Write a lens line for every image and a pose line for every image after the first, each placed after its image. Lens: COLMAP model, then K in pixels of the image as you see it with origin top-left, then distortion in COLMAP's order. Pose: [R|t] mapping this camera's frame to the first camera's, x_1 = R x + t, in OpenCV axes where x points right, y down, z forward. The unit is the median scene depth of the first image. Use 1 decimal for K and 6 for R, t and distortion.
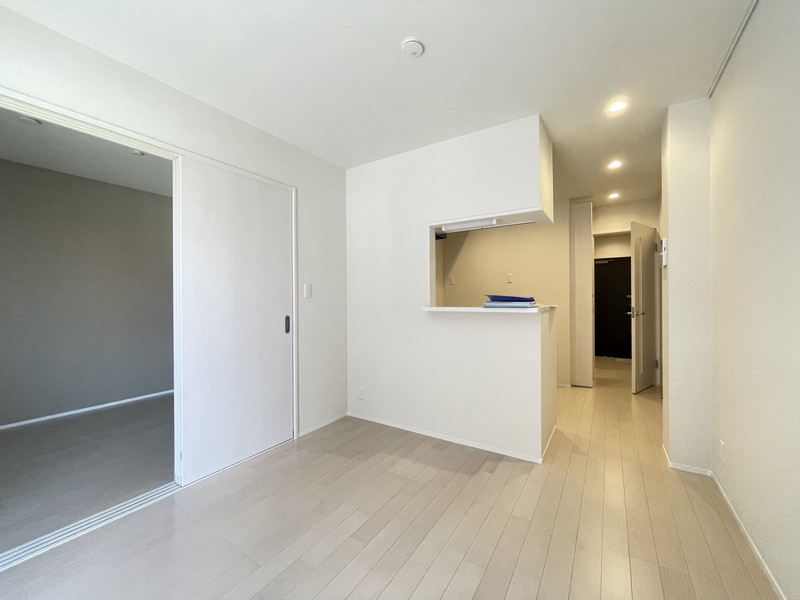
lens RADIAL K [[323.6, 0, 401.1], [0, 323.6, 299.8], [0, 0, 1]] dist [-0.000679, -0.000073]
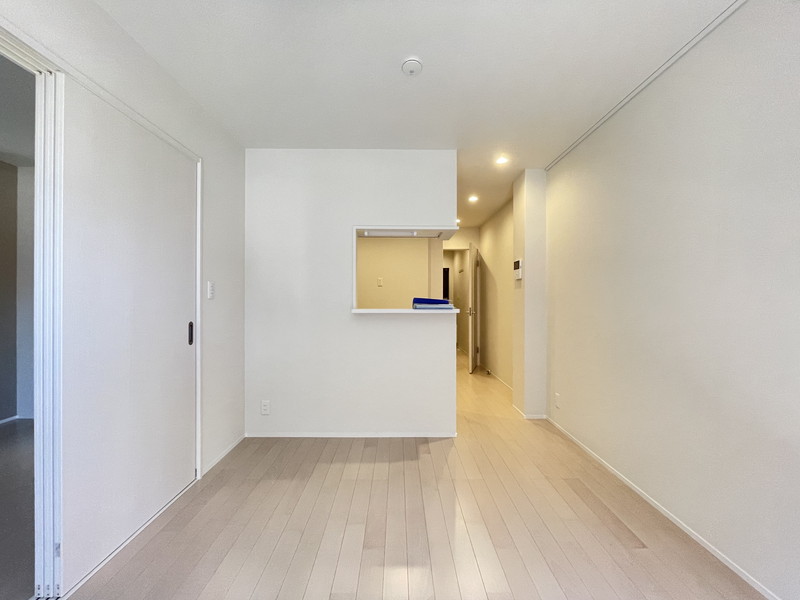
lens RADIAL K [[323.6, 0, 400.8], [0, 323.6, 299.6], [0, 0, 1]] dist [-0.000679, -0.000073]
pose [[0.836118, 0.007079, 0.548504, -0.370036], [-0.004871, 0.999973, -0.005482, -0.002556], [-0.548528, 0.001912, 0.836130, 0.083181]]
